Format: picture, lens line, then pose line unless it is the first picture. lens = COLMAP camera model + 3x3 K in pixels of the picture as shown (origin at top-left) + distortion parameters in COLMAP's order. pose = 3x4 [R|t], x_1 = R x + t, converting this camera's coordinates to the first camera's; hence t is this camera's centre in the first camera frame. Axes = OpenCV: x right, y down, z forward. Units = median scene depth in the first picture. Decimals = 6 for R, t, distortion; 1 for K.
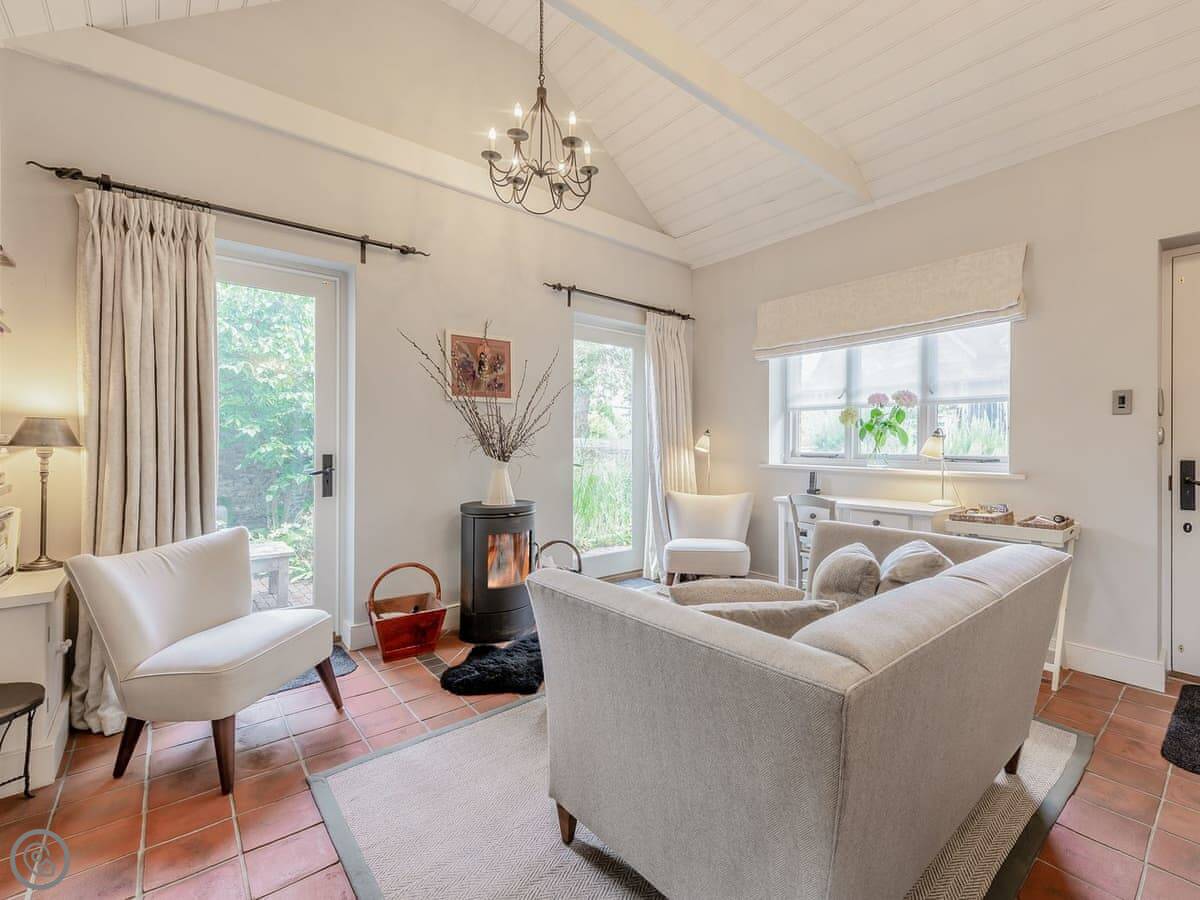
lens RADIAL K [[548.5, 0, 610.9], [0, 548.5, 438.5], [0, 0, 1]] dist [0.022137, -0.004310]
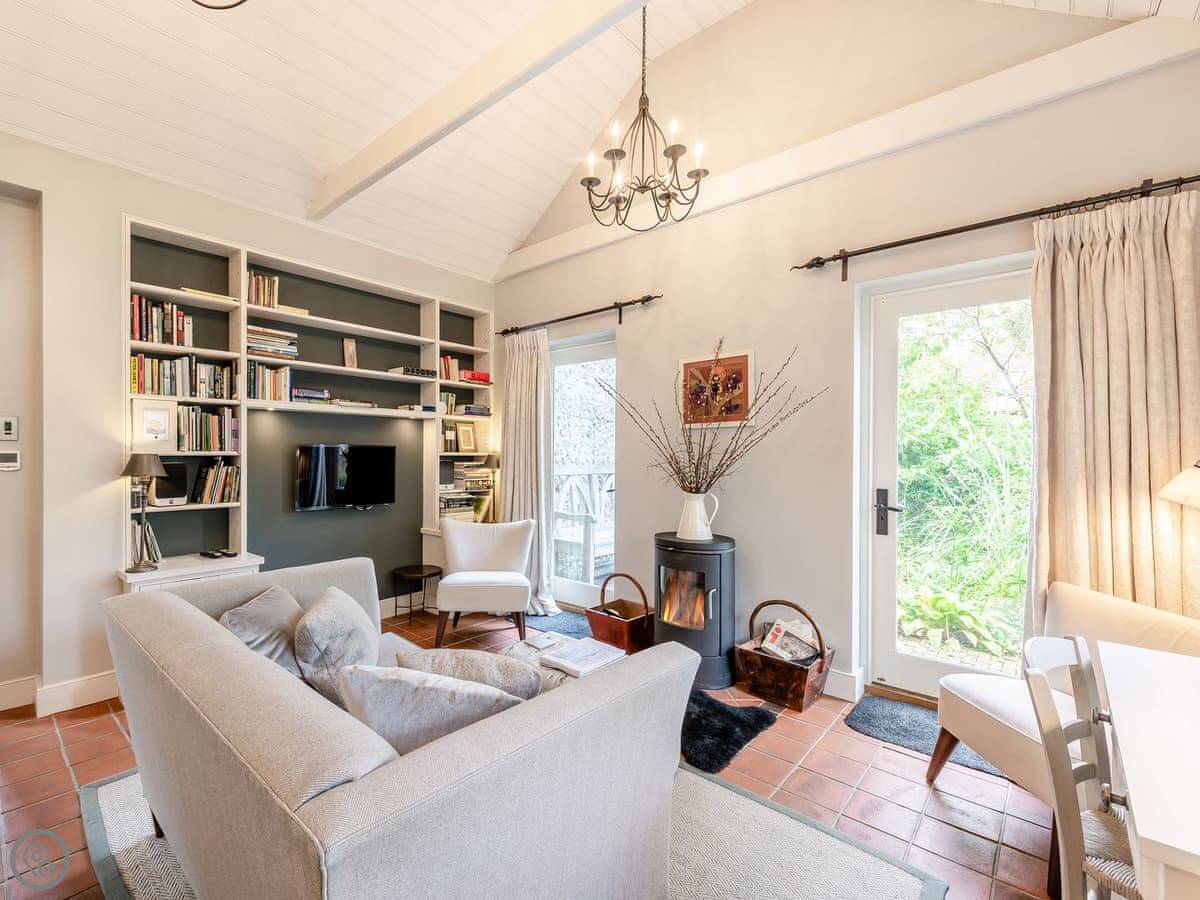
lens RADIAL K [[548.5, 0, 537.7], [0, 548.5, 457.3], [0, 0, 1]] dist [0.022137, -0.004310]
pose [[0.091037, -0.001690, -0.995846, 0.692755], [-0.005349, 0.999983, -0.002186, -0.013653], [0.995833, 0.005525, 0.091027, 0.640759]]
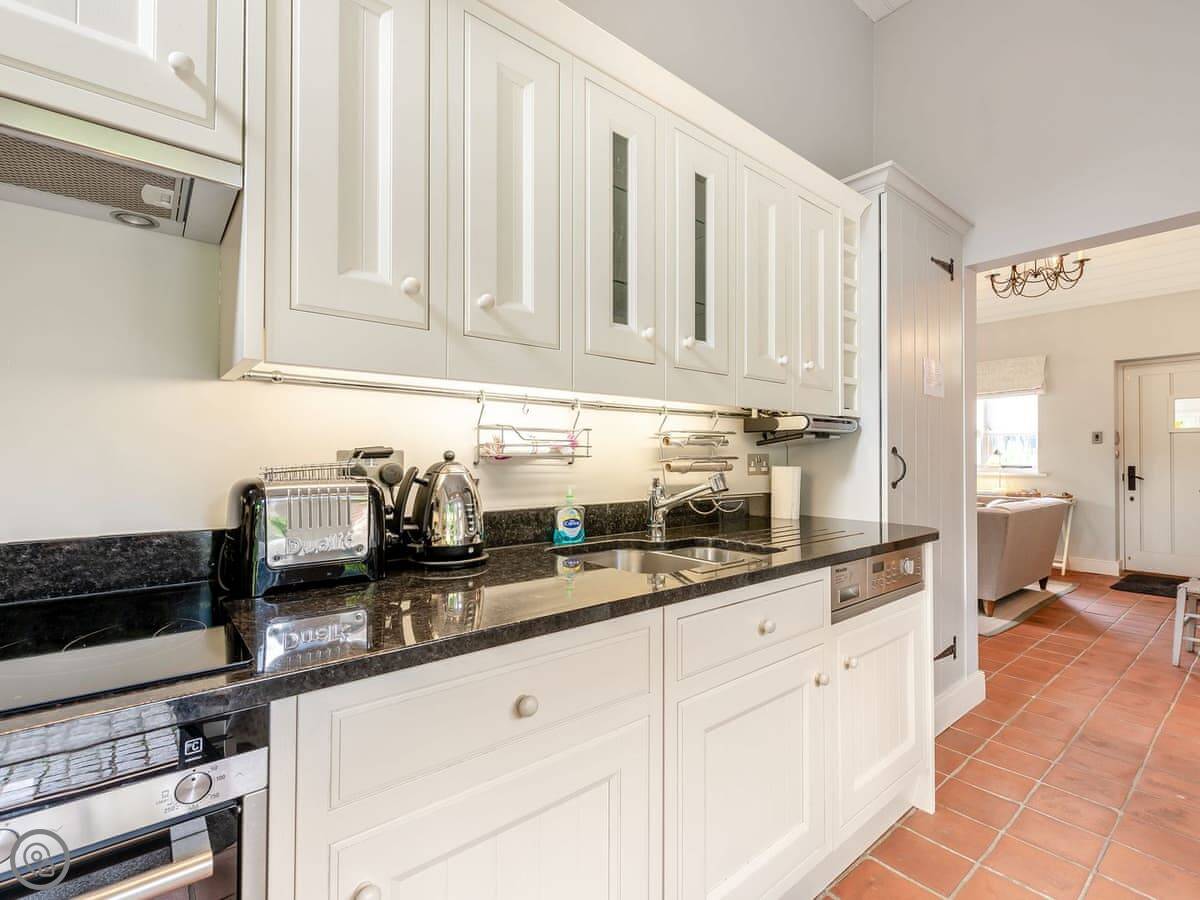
lens RADIAL K [[489.0, 0, 598.8], [0, 489.0, 448.7], [0, 0, 1]] dist [0.002857, 0.000290]
pose [[0.995562, -0.003871, -0.094026, -0.561600], [0.003124, 0.999962, -0.008100, -0.011938], [0.094054, 0.007770, 0.995537, -0.736915]]
